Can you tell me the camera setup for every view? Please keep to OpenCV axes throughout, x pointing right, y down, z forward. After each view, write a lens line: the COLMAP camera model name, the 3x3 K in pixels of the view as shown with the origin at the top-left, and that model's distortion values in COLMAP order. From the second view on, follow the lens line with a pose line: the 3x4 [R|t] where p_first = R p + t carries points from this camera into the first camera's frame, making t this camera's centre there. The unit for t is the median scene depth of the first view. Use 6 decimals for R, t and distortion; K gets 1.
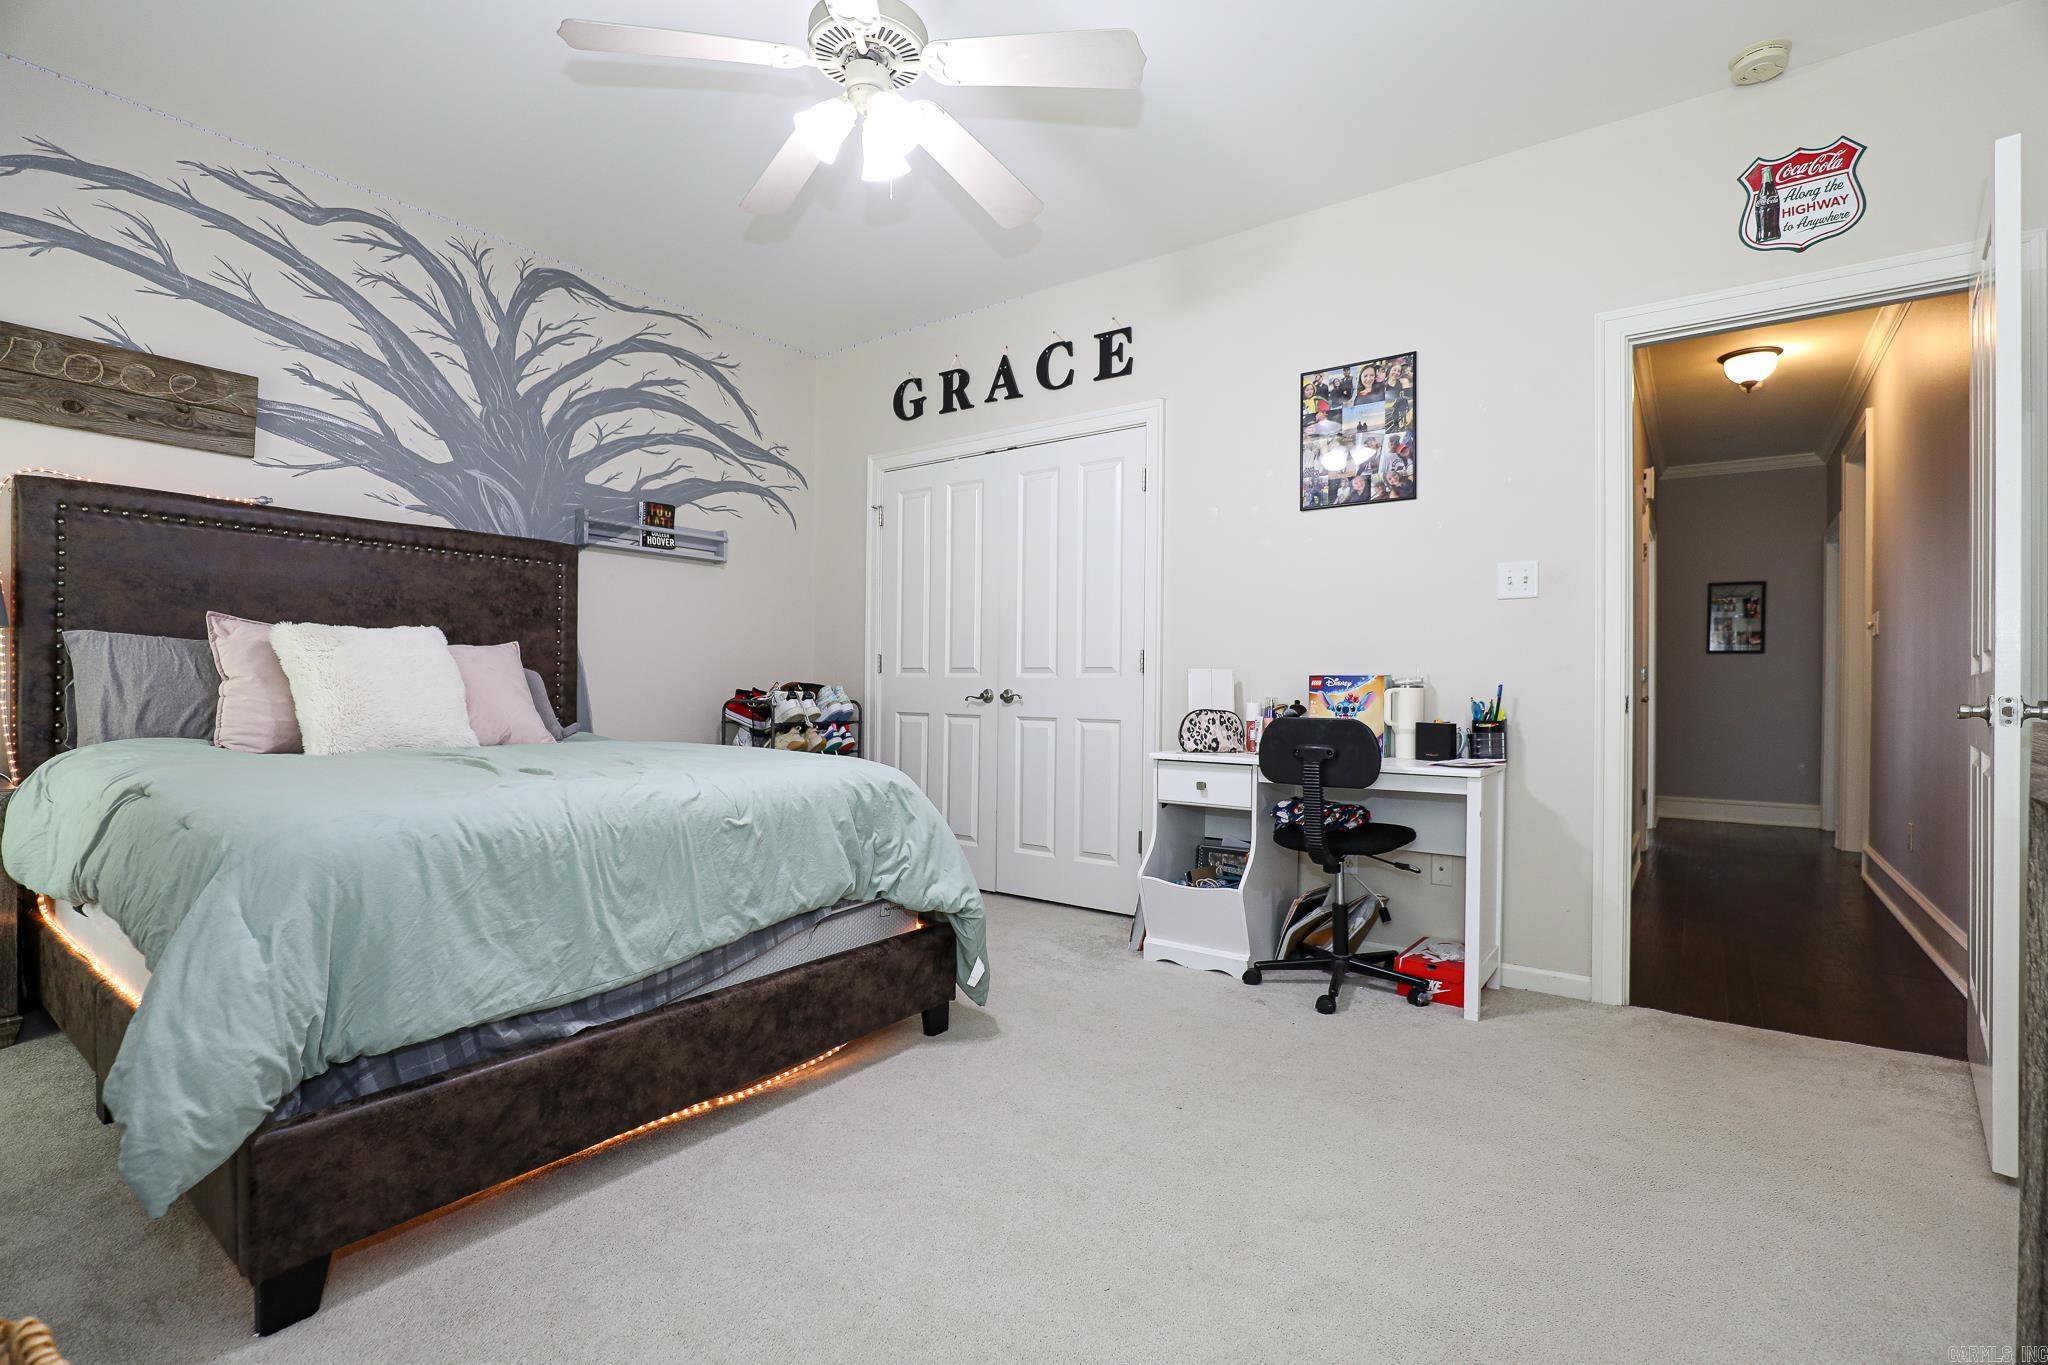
lens RADIAL K [[931.0, 0, 1039.3], [0, 931.0, 684.1], [0, 0, 1]] dist [-0.021512, 0.002005]
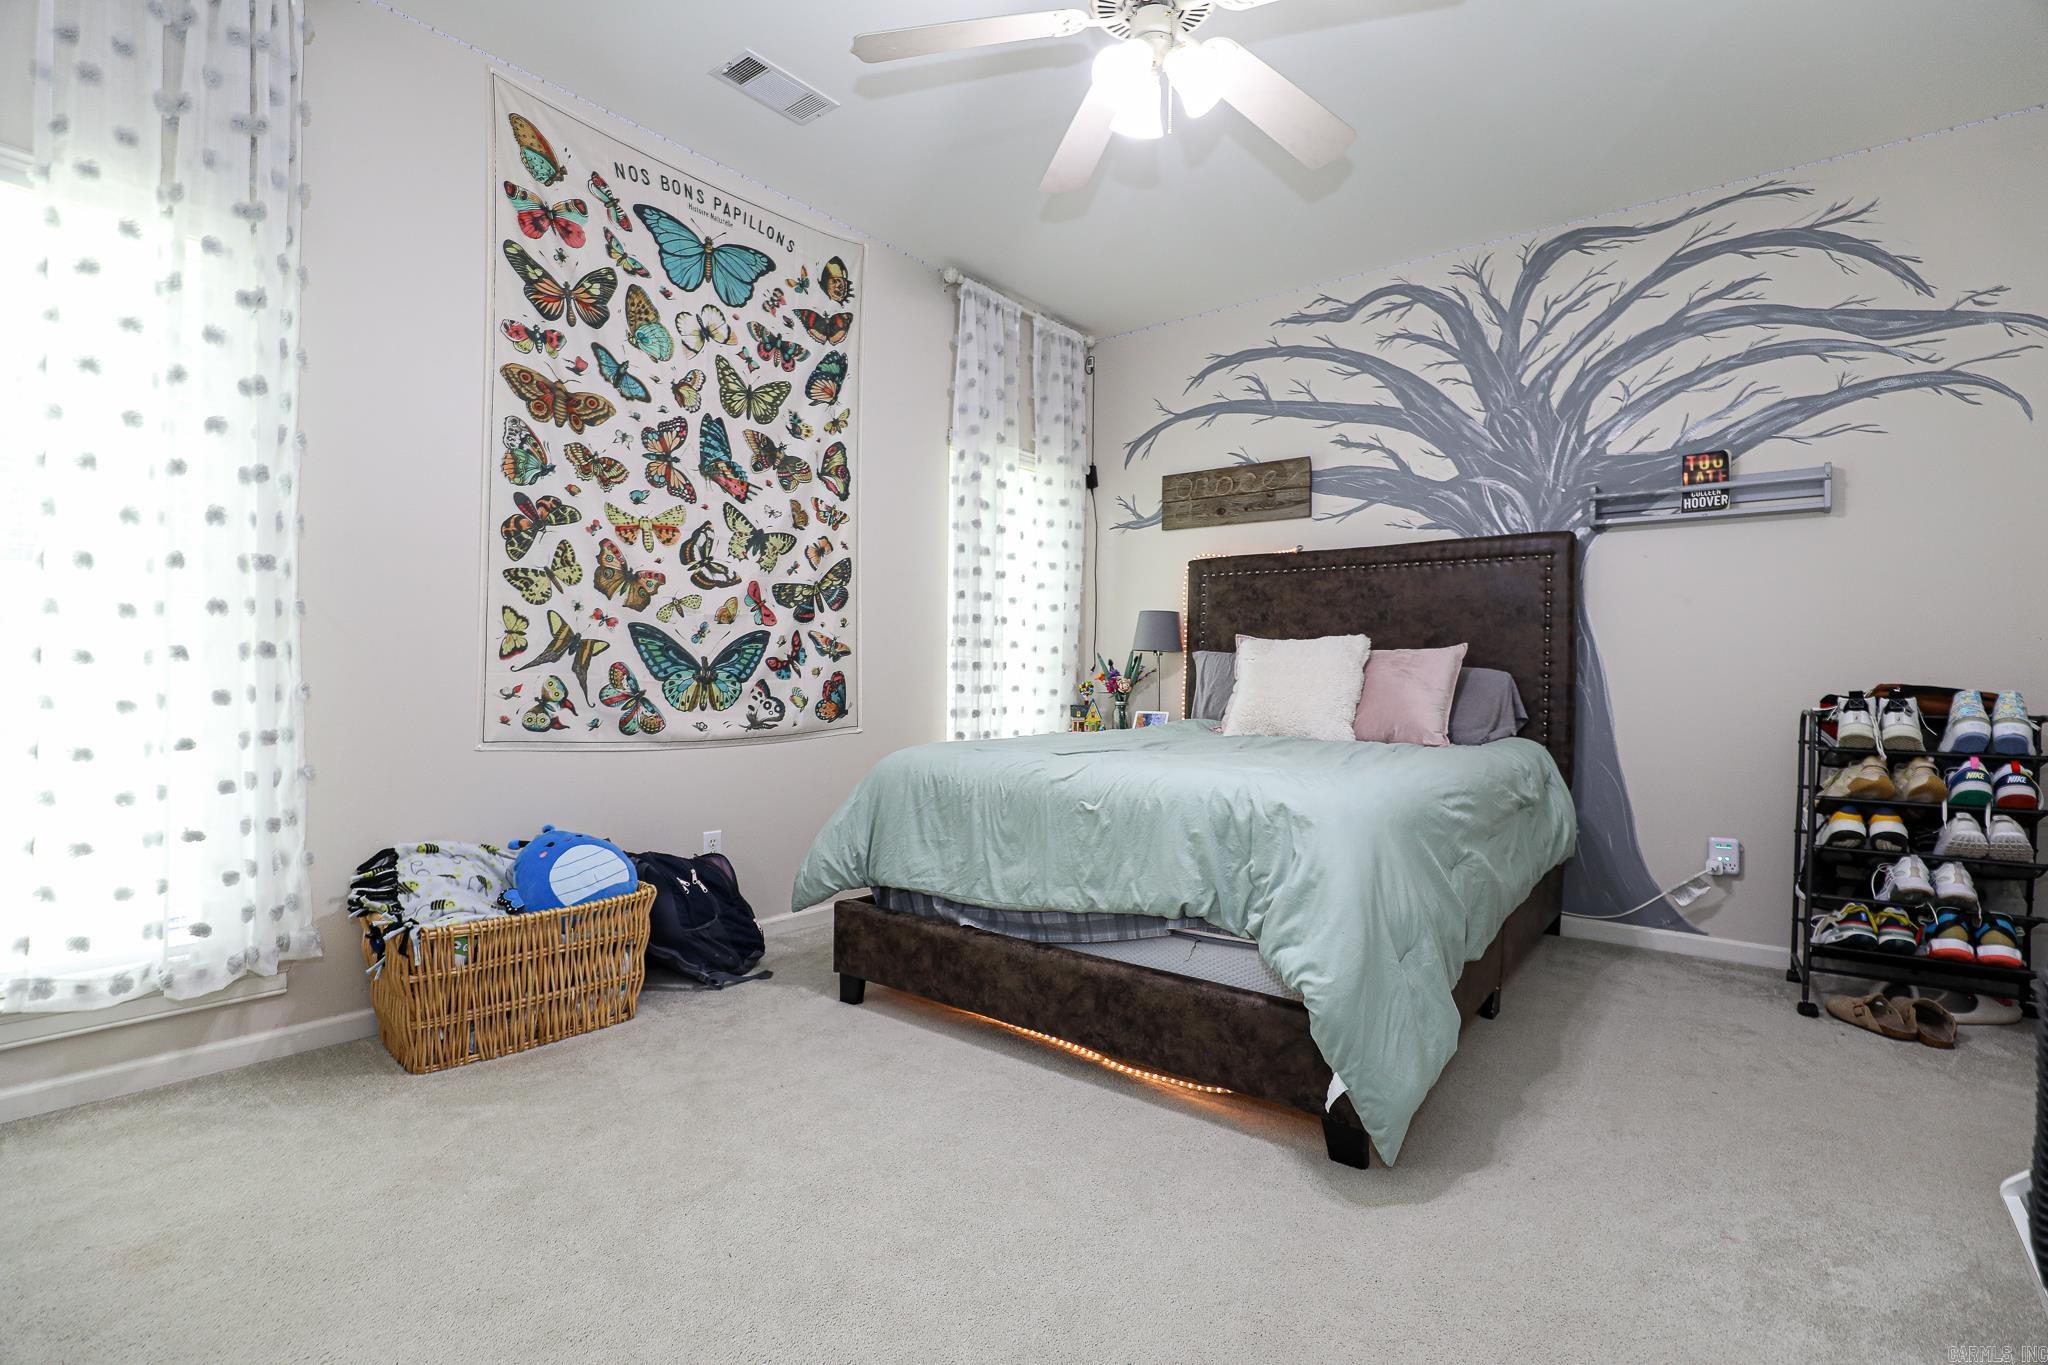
lens RADIAL K [[931.0, 0, 1040.1], [0, 931.0, 681.5], [0, 0, 1]] dist [-0.021512, 0.002005]
pose [[-0.036964, -0.003489, -0.999310, 0.472976], [-0.006934, 0.999971, -0.003235, 0.002552], [0.999293, 0.006810, -0.036987, 0.596235]]
